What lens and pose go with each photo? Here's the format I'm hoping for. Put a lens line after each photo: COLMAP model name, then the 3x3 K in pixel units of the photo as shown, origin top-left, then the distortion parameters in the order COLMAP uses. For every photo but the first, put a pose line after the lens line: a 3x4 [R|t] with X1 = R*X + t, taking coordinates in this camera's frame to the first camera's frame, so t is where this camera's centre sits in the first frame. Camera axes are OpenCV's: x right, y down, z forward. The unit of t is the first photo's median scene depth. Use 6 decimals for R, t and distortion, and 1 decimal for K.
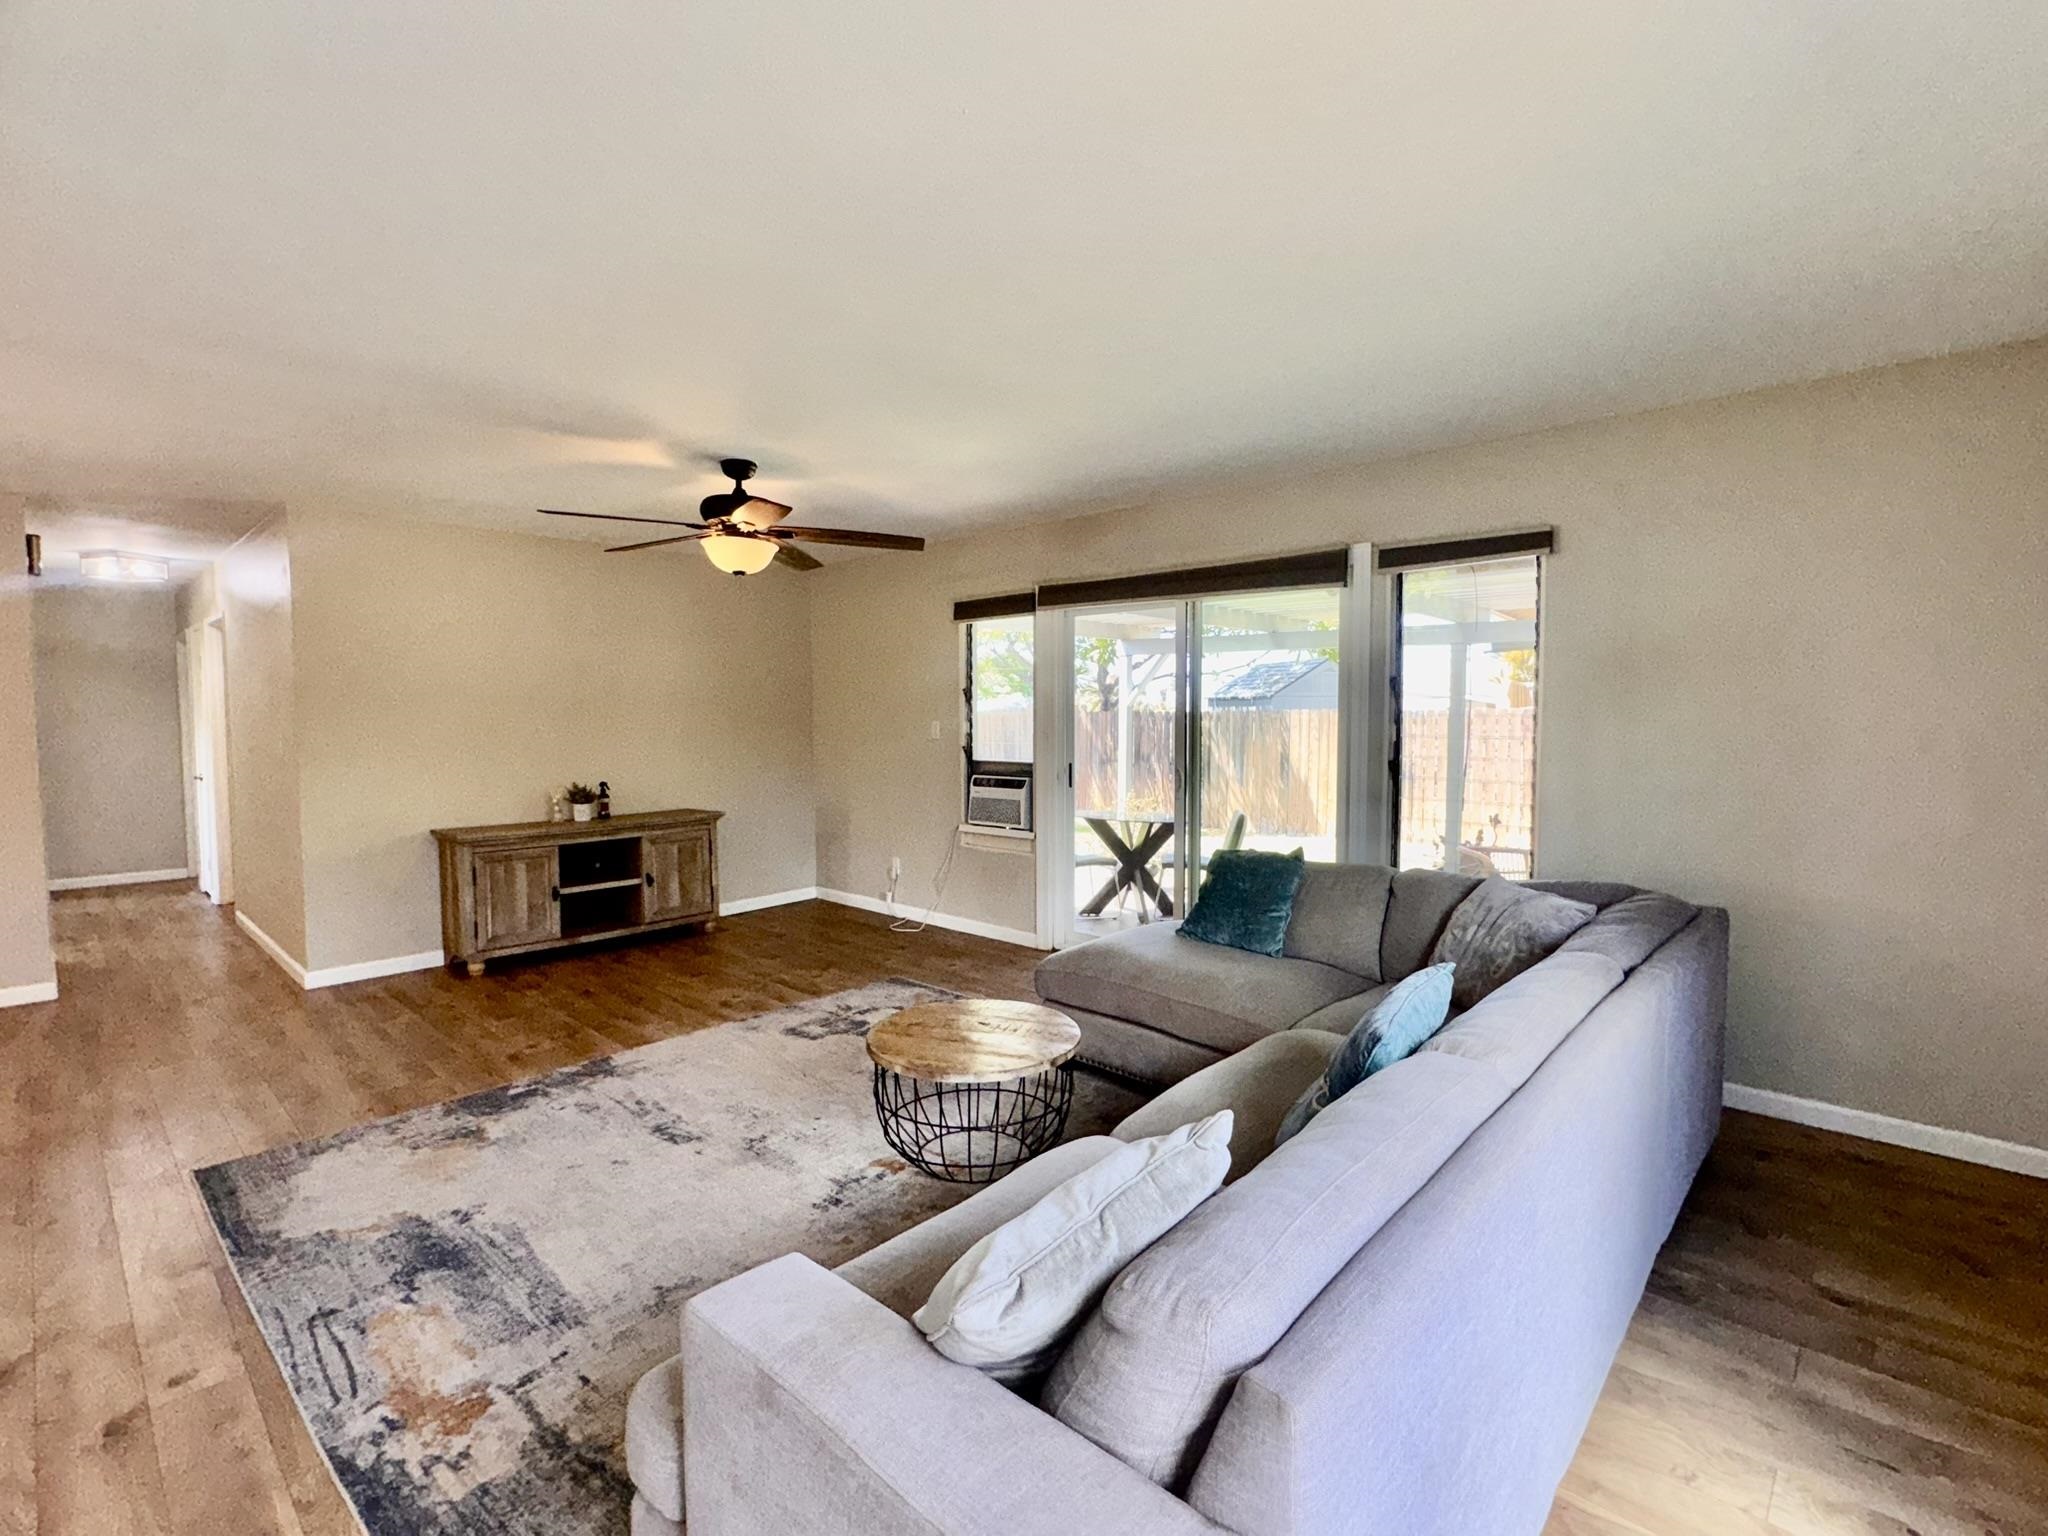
lens RADIAL K [[950.3, 0, 1028.1], [0, 950.3, 770.3], [0, 0, 1]] dist [-0.006000, 0.000273]
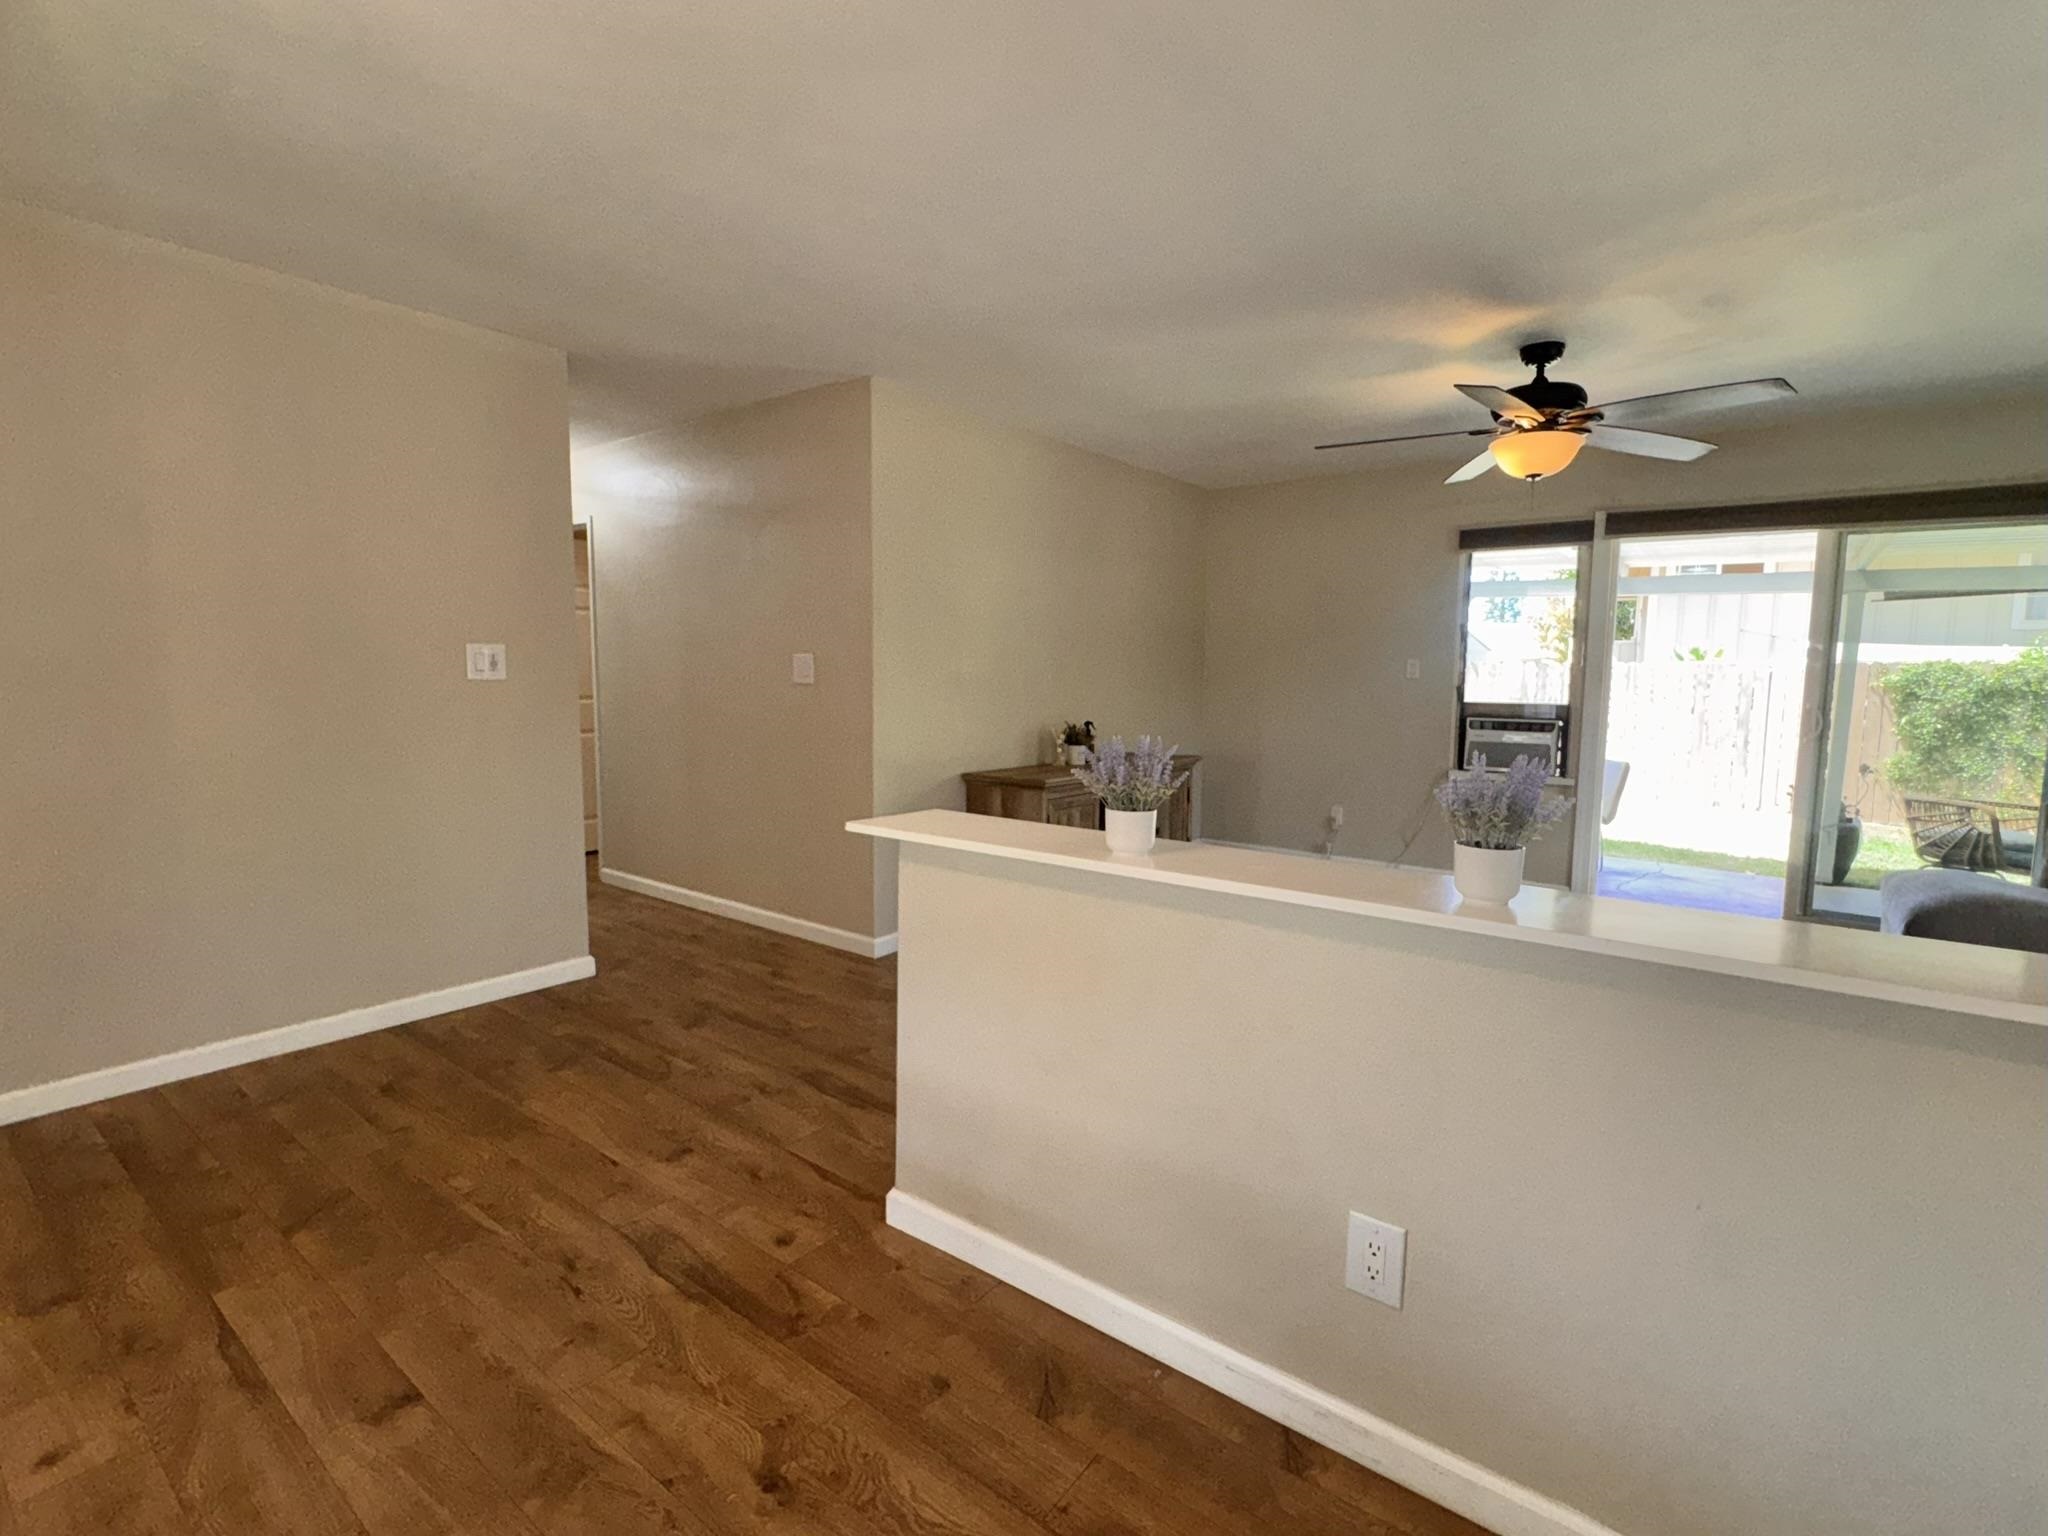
lens RADIAL K [[949.5, 0, 1024.0], [0, 949.5, 768.0], [0, 0, 1]] dist [-0.003874, -0.000552]
pose [[0.994624, 0.005943, 0.103380, -0.748329], [-0.010600, 0.998951, 0.044553, 0.022730], [-0.103007, -0.045409, 0.993644, 0.152730]]
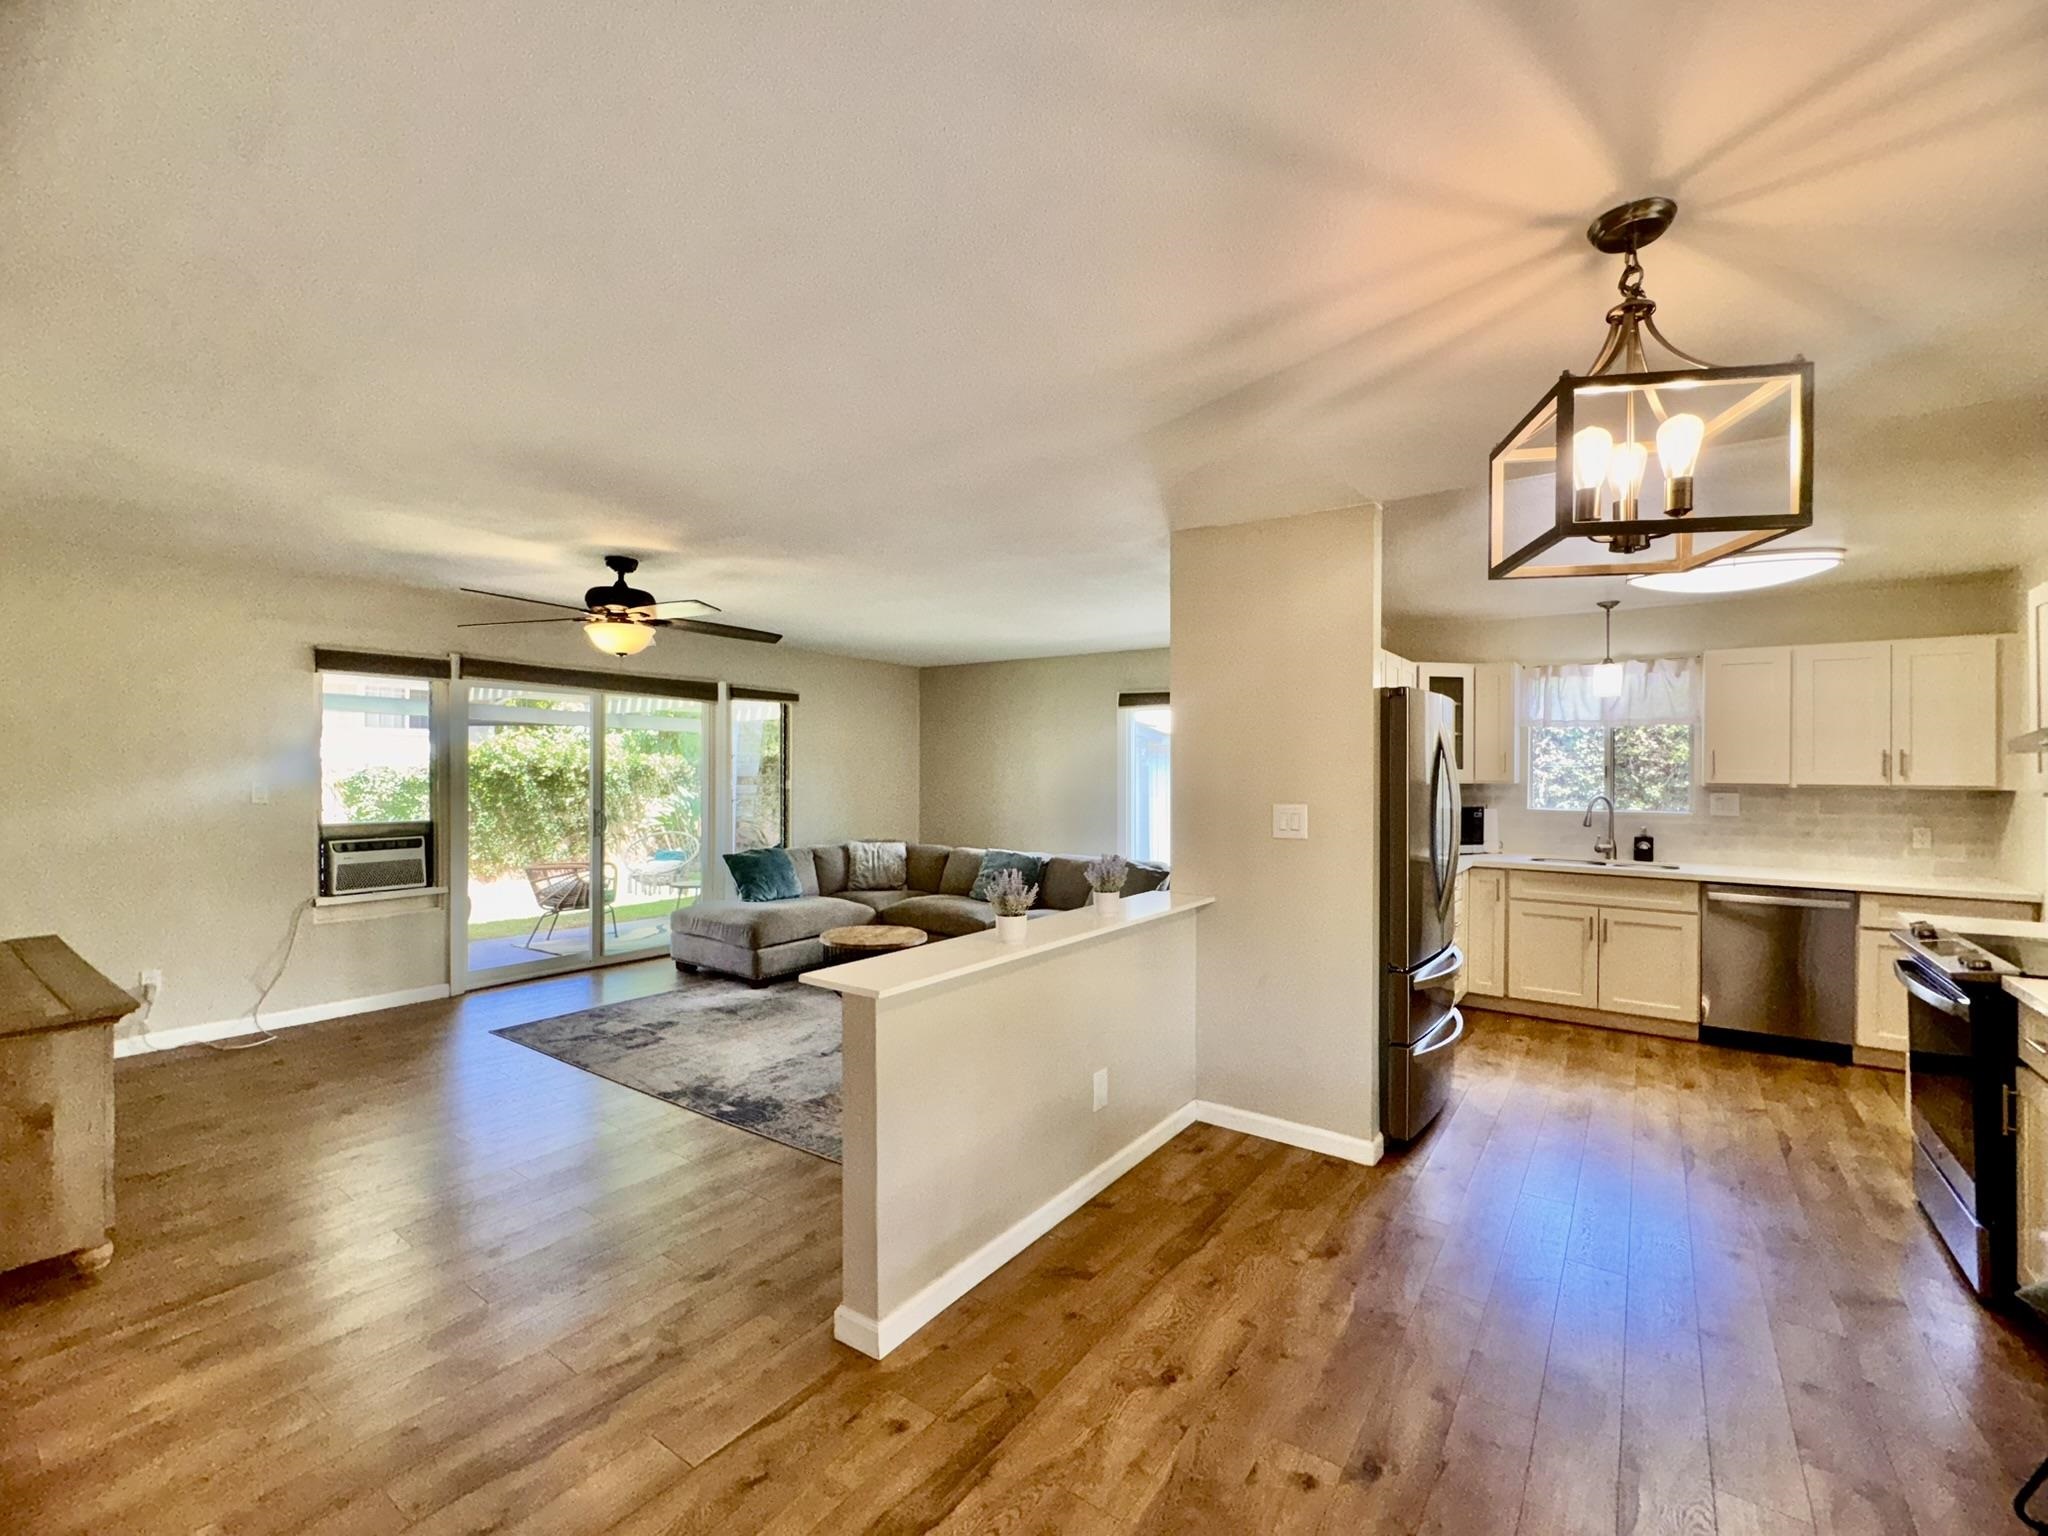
lens RADIAL K [[873.1, 0, 1024.9], [0, 873.1, 771.0], [0, 0, 1]] dist [-0.003972, -0.000349]
pose [[-0.135134, 0.000552, 0.990827, -1.231648], [0.050868, 0.998685, 0.006382, -0.042459], [-0.989521, 0.051264, -0.134984, 0.581735]]
